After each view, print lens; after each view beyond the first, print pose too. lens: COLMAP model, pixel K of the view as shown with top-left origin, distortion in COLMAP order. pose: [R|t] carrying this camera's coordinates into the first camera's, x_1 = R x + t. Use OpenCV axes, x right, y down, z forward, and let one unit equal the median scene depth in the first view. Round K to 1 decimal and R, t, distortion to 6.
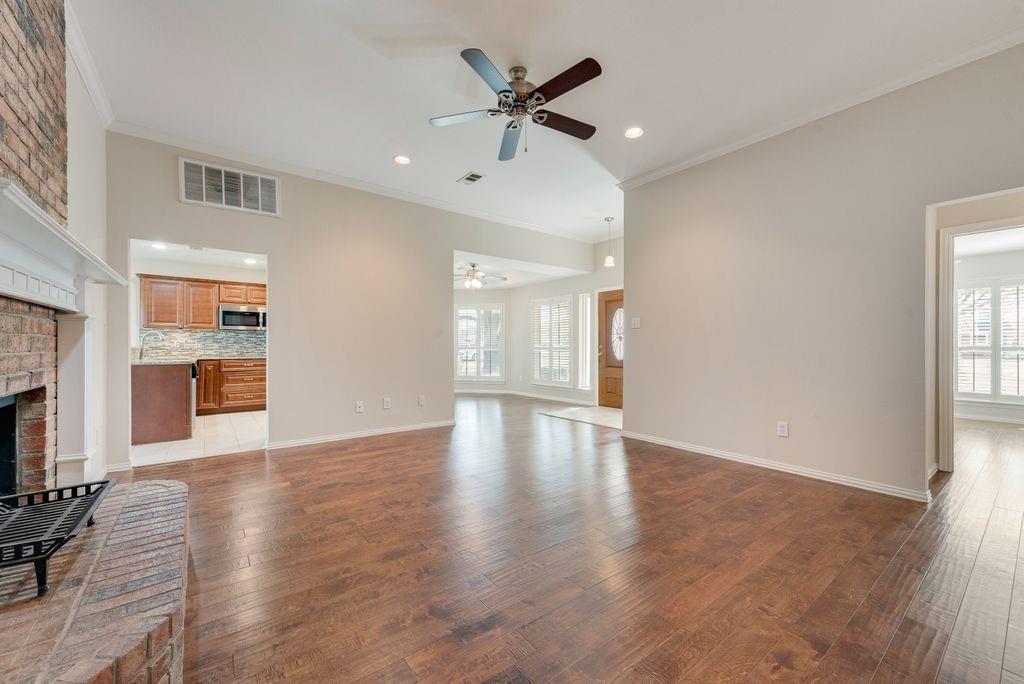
lens RADIAL K [[401.7, 0, 514.7], [0, 401.7, 344.3], [0, 0, 1]] dist [0.012491, -0.002182]
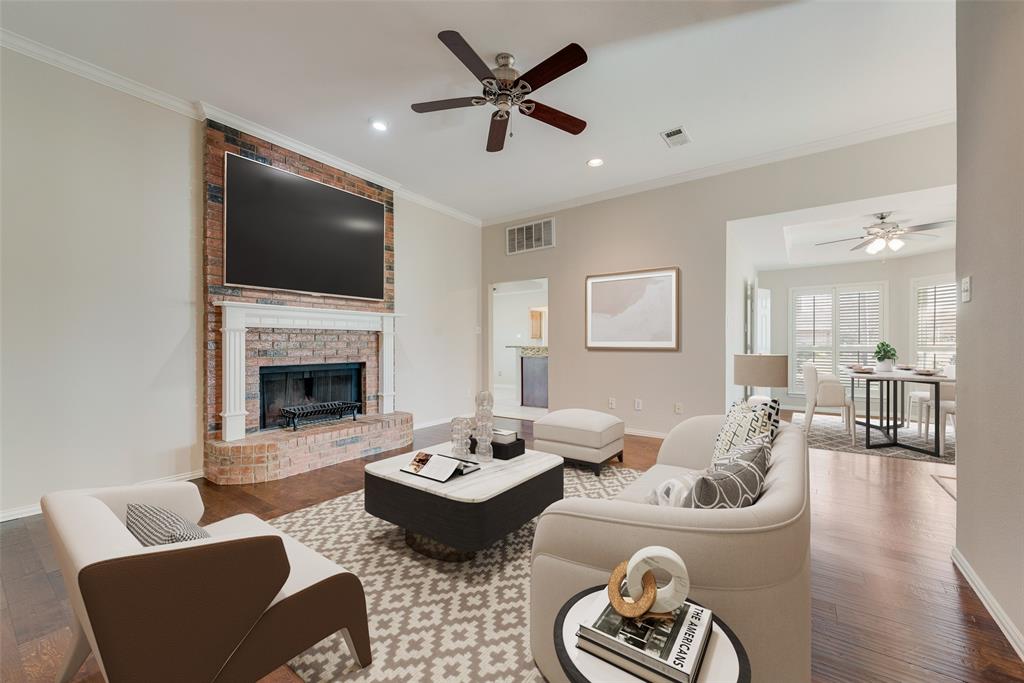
lens RADIAL K [[402.4, 0, 512.3], [0, 402.4, 345.7], [0, 0, 1]] dist [0.002104, 0.000090]
pose [[0.284209, -0.002159, -0.958760, 0.686310], [0.005708, 0.999984, -0.000560, 0.004600], [0.958745, -0.005314, 0.284217, 0.551950]]
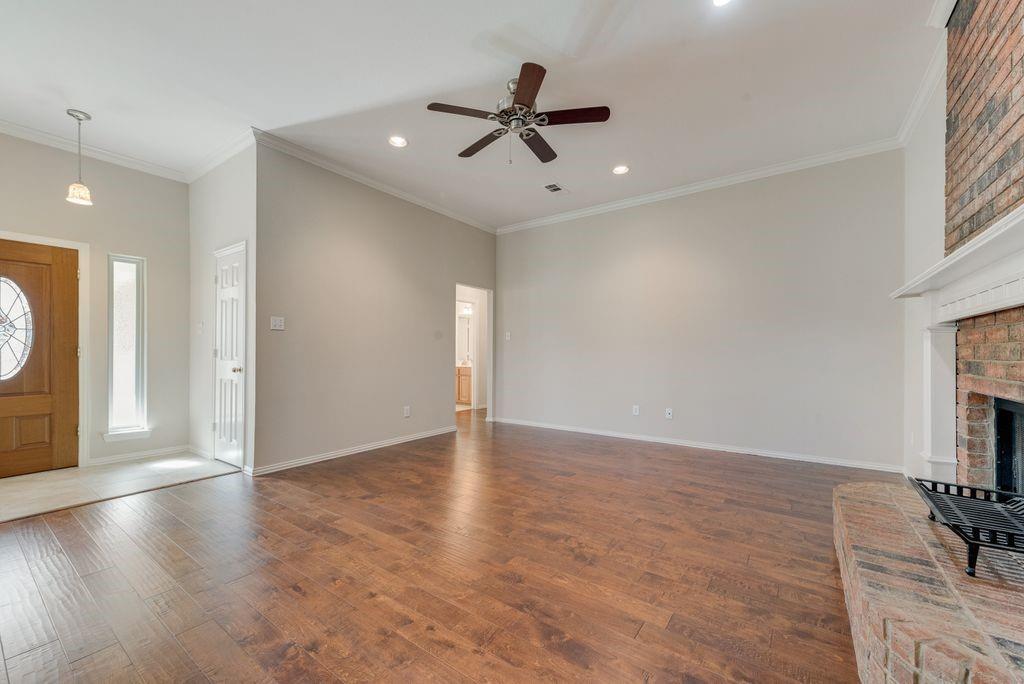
lens RADIAL K [[401.7, 0, 507.2], [0, 401.7, 351.7], [0, 0, 1]] dist [0.012491, -0.002182]
pose [[-0.280765, 0.001720, 0.959775, -0.713929], [-0.004662, 0.999984, -0.003156, 0.002650], [-0.959765, -0.005360, -0.280753, 0.967761]]
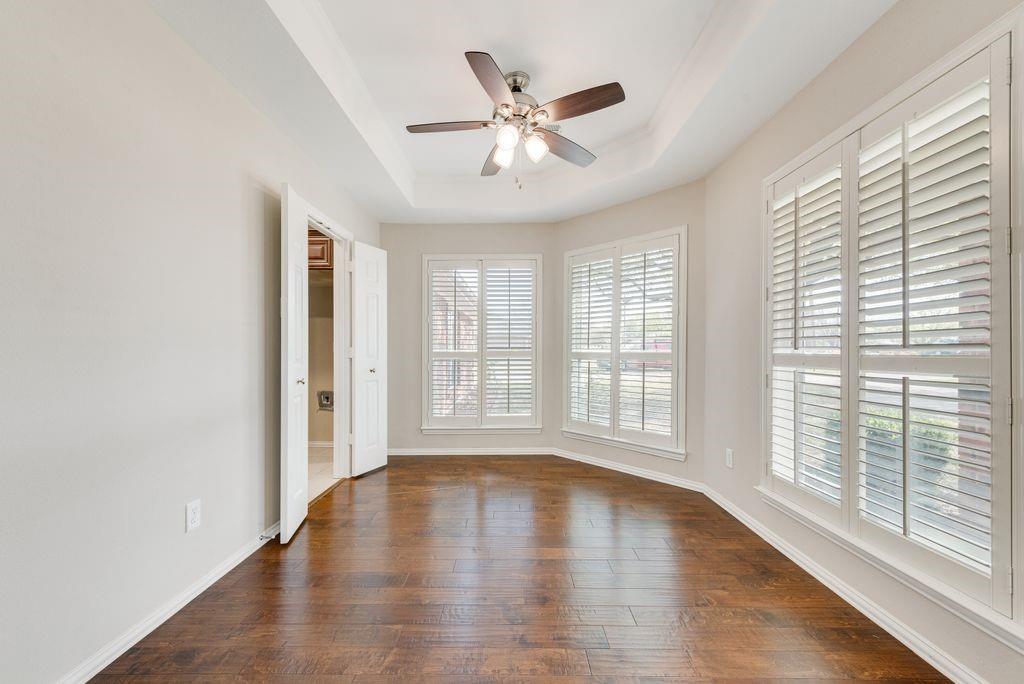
lens RADIAL K [[401.7, 0, 510.6], [0, 401.7, 349.5], [0, 0, 1]] dist [0.012491, -0.002182]
pose [[0.783078, -0.001007, -0.621923, 0.178795], [0.004882, 0.999978, 0.004528, 0.003110], [0.621905, -0.006582, 0.783065, 1.544694]]
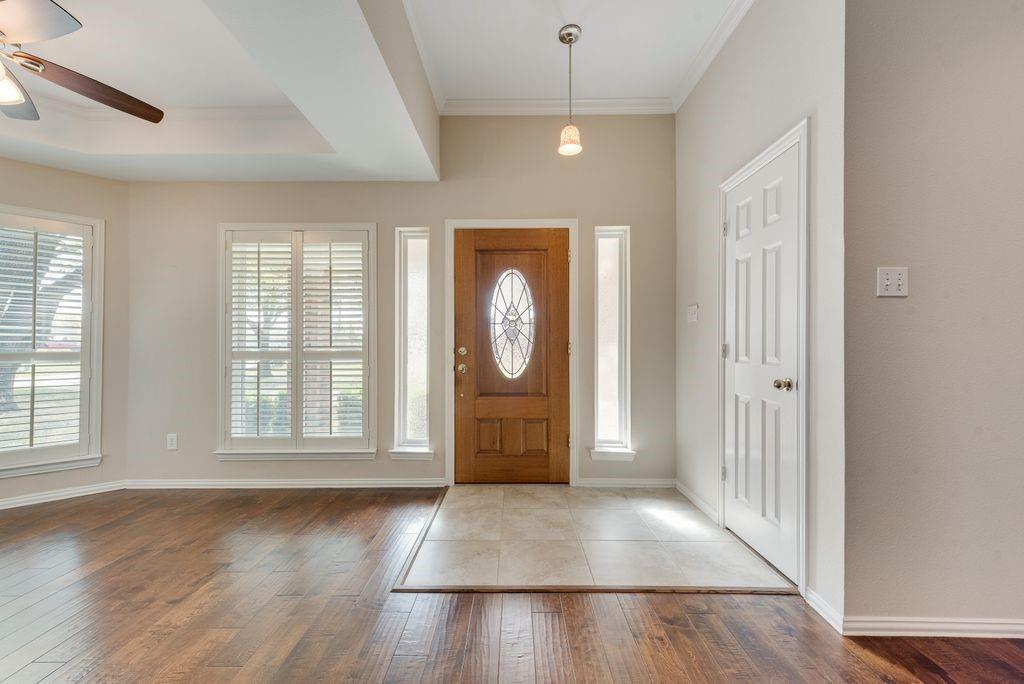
lens RADIAL K [[401.7, 0, 515.1], [0, 401.7, 347.3], [0, 0, 1]] dist [0.012491, -0.002182]
pose [[0.614871, 0.000169, 0.788627, -0.185850], [-0.003707, 0.999990, 0.002676, 0.000920], [-0.788619, -0.004569, 0.614865, 1.274701]]
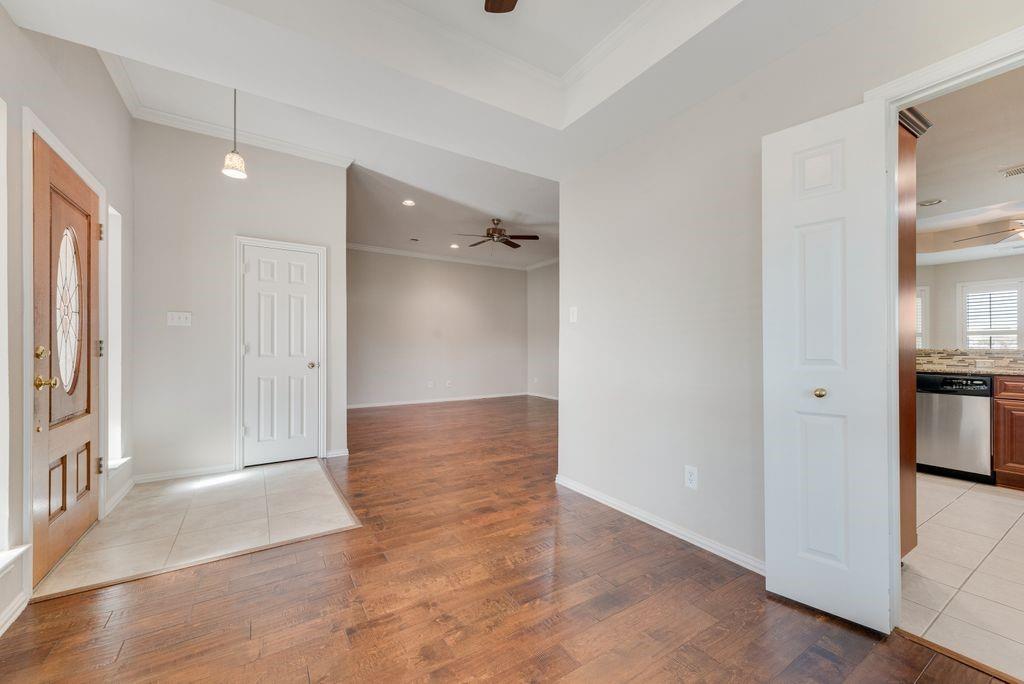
lens RADIAL K [[401.7, 0, 512.8], [0, 401.7, 346.9], [0, 0, 1]] dist [0.012491, -0.002182]
pose [[-0.995878, 0.001191, 0.090698, -0.196083], [0.000416, 0.999963, -0.008563, 0.011243], [-0.090705, -0.008490, -0.995842, 2.299313]]
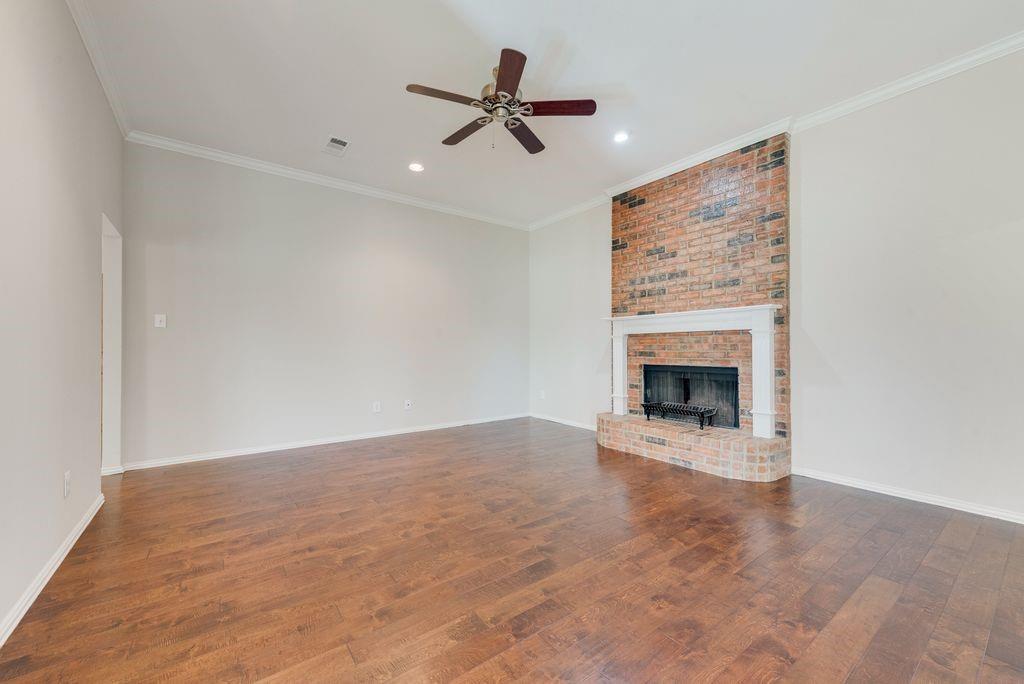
lens RADIAL K [[401.7, 0, 514.0], [0, 401.7, 345.1], [0, 0, 1]] dist [0.012491, -0.002182]
pose [[-0.999745, 0.001713, 0.022504, -0.033056], [0.001500, 0.999954, -0.009512, 0.003637], [-0.022519, -0.009476, -0.999701, 1.469220]]
